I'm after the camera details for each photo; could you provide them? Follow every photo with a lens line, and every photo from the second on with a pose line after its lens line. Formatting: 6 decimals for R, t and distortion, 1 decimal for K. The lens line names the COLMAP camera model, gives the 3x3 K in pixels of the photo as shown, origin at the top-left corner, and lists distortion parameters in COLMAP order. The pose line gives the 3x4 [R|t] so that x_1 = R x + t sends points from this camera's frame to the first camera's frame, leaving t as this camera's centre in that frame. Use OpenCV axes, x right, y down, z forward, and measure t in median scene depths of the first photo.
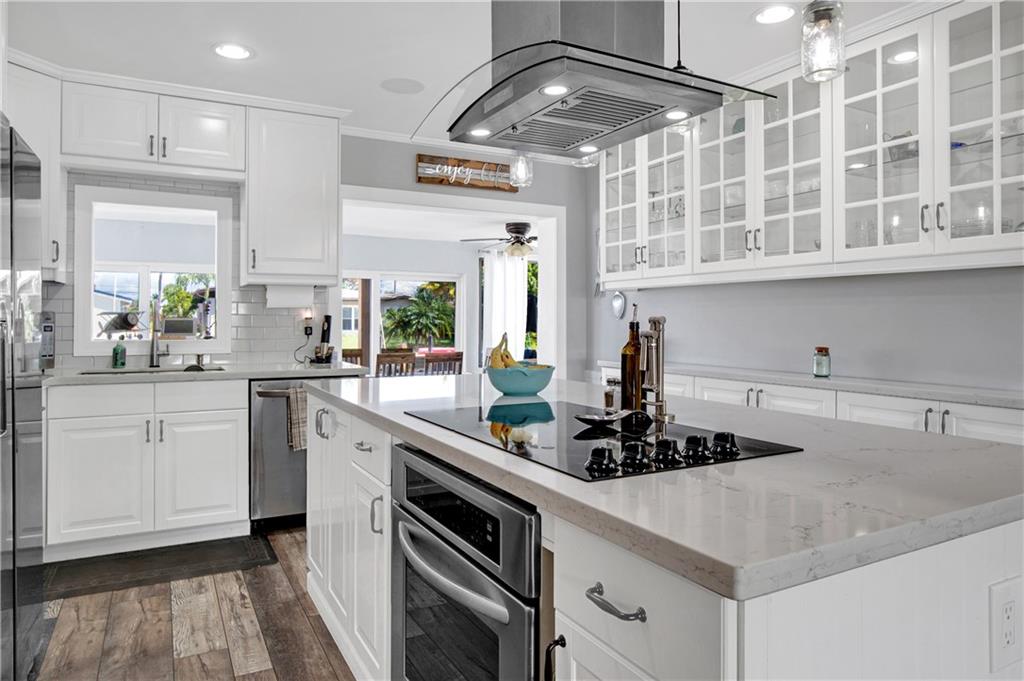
lens RADIAL K [[660.6, 0, 510.3], [0, 660.6, 327.6], [0, 0, 1]] dist [-0.023706, 0.001385]
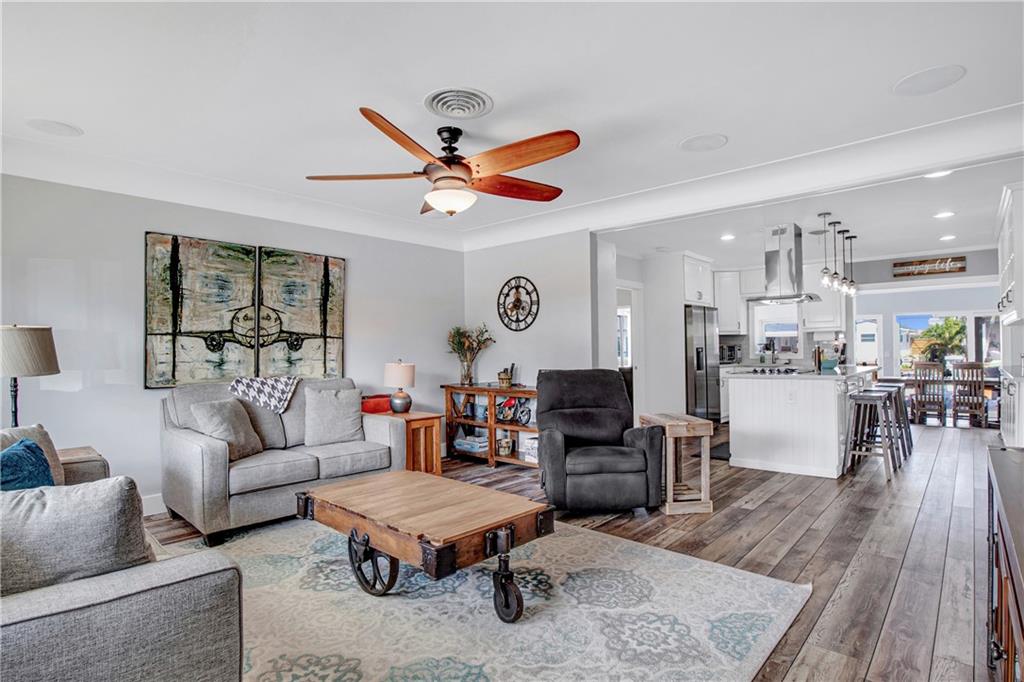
lens RADIAL K [[519.7, 0, 521.6], [0, 519.7, 345.0], [0, 0, 1]] dist [-0.030999, 0.001213]
pose [[0.345500, -0.012241, -0.938339, 1.138237], [0.003521, 0.999925, -0.011748, 0.004576], [0.938412, 0.000755, 0.345517, -0.757555]]
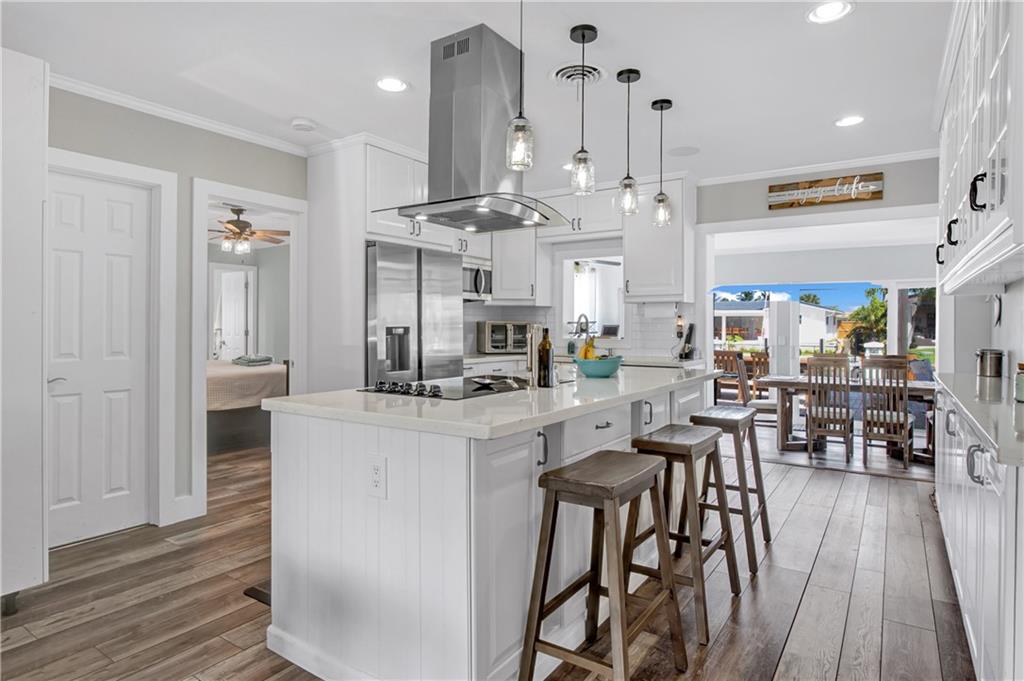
lens RADIAL K [[583.5, 0, 511.8], [0, 583.5, 329.3], [0, 0, 1]] dist [-0.025160, -0.000006]
pose [[0.468226, 0.006430, -0.883585, 0.677033], [-0.012256, 0.999925, 0.000782, -0.003394], [0.883524, 0.010463, 0.468270, 0.136741]]
